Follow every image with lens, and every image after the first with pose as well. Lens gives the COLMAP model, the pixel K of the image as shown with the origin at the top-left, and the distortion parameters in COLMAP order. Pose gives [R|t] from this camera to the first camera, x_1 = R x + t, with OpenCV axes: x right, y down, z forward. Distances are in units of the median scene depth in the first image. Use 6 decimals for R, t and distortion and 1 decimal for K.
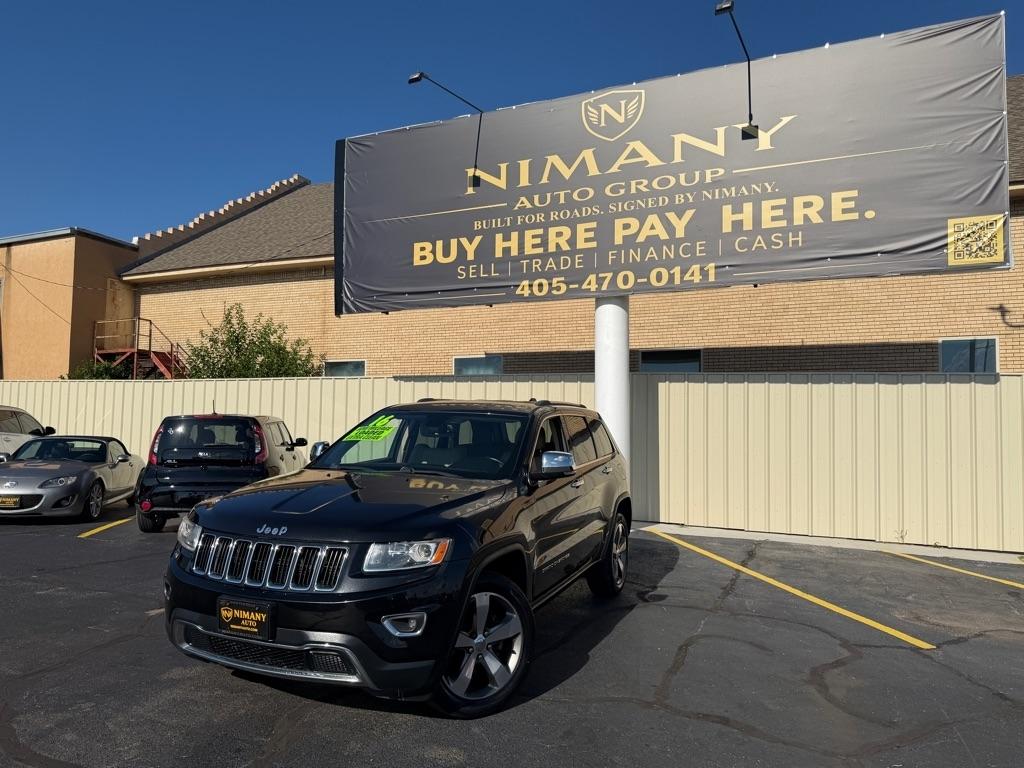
lens RADIAL K [[725.3, 0, 514.9], [0, 725.3, 383.8], [0, 0, 1]] dist [0.051959, -0.060000]
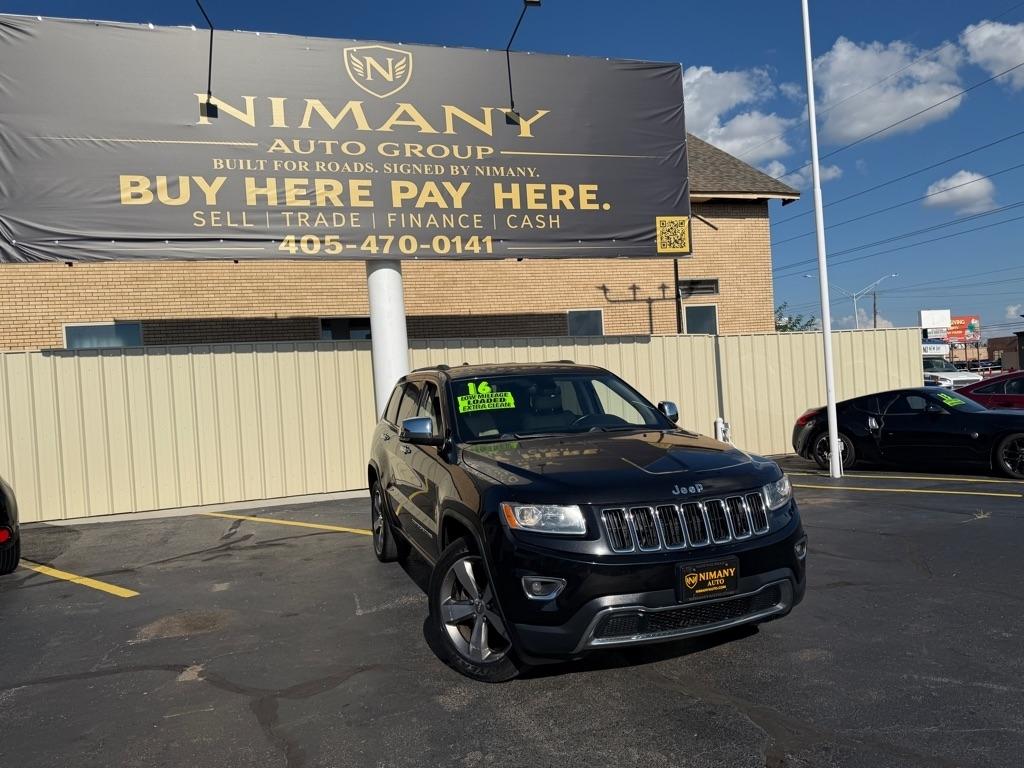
lens RADIAL K [[725.3, 0, 519.6], [0, 725.3, 389.7], [0, 0, 1]] dist [0.051959, -0.060000]
pose [[0.741649, -0.060886, 0.668019, -0.484635], [0.028995, 0.997851, 0.058757, 0.001058], [-0.670161, -0.024208, 0.741821, 0.183388]]
